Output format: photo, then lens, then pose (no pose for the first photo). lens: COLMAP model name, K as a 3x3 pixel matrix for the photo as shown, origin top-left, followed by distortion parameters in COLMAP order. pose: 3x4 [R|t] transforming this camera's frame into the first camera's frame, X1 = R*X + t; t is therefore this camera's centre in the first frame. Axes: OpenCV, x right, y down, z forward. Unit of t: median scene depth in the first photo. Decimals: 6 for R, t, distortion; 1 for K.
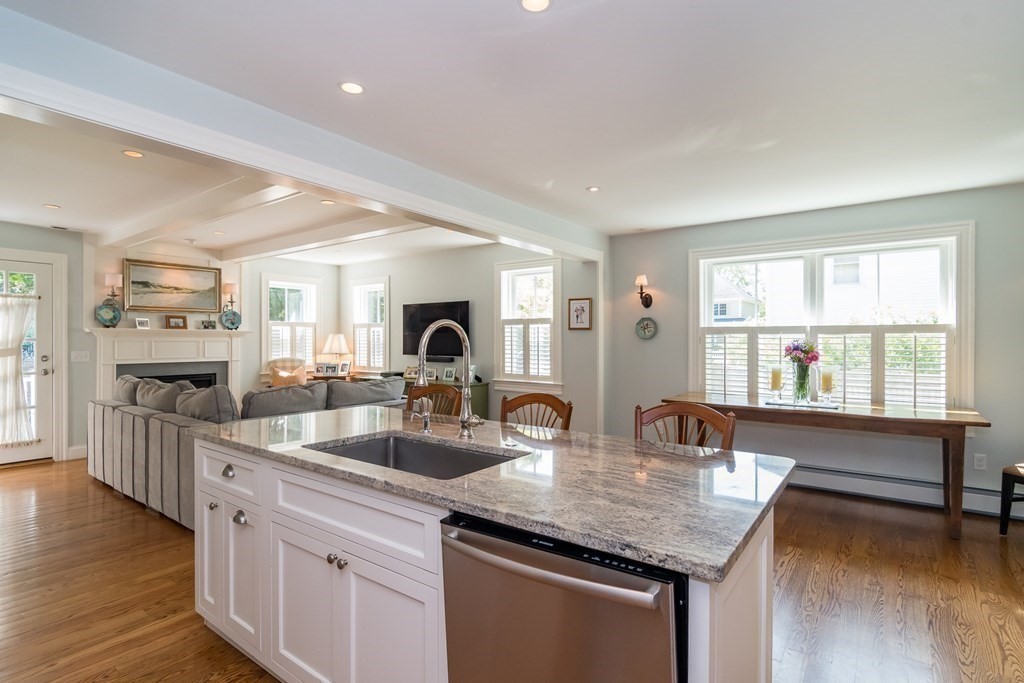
lens RADIAL K [[524.7, 0, 514.9], [0, 524.7, 340.3], [0, 0, 1]] dist [-0.002087, -0.000656]
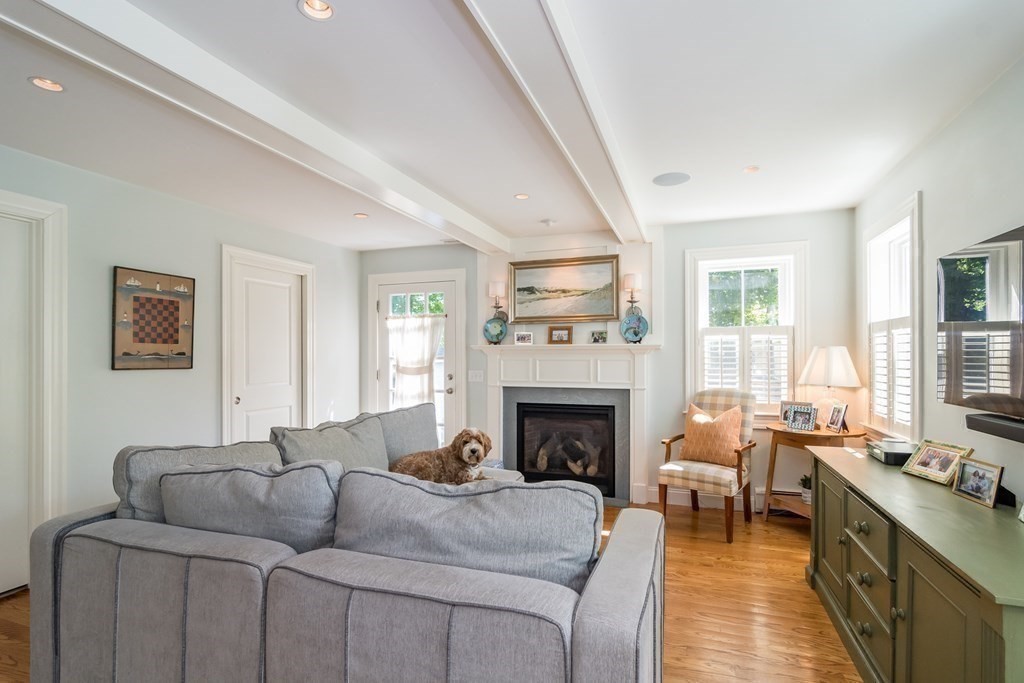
lens RADIAL K [[500.6, 0, 512.4], [0, 500.6, 349.6], [0, 0, 1]] dist [-0.002871, -0.000664]
pose [[0.289448, -0.012322, -0.957115, 0.031142], [0.002699, 0.999924, -0.012057, -0.004994], [0.957190, 0.000907, 0.289459, 0.722232]]
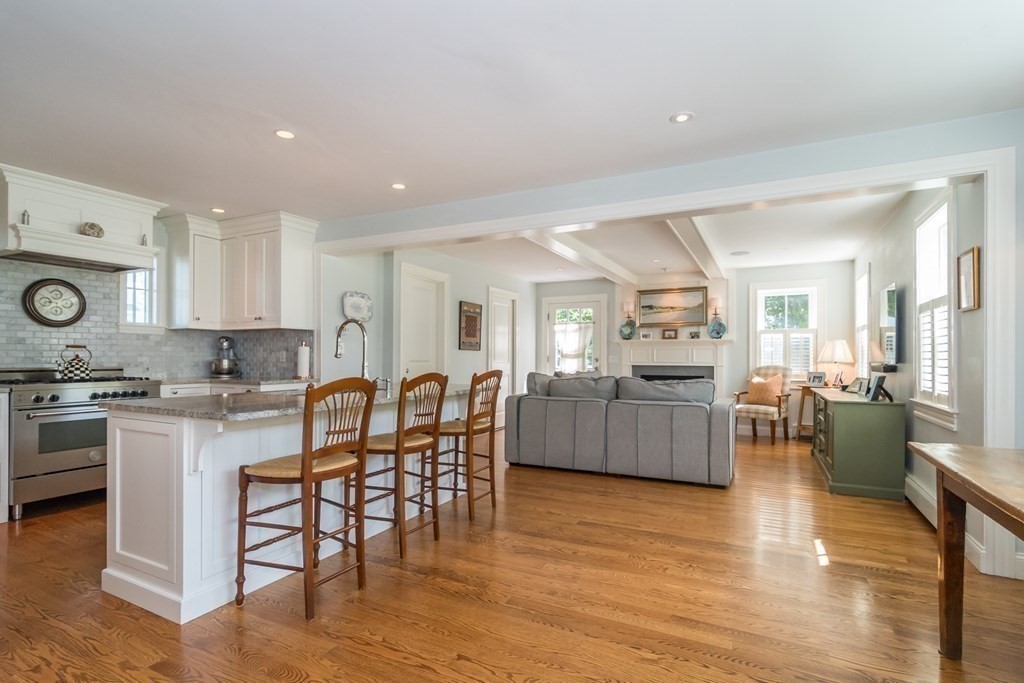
lens RADIAL K [[500.6, 0, 488.6], [0, 500.6, 352.0], [0, 0, 1]] dist [-0.002871, -0.000664]
pose [[0.130961, -0.012796, -0.991305, 0.507319], [-0.005373, 0.999893, -0.013617, 0.028026], [0.991373, 0.007110, 0.130879, 0.401497]]
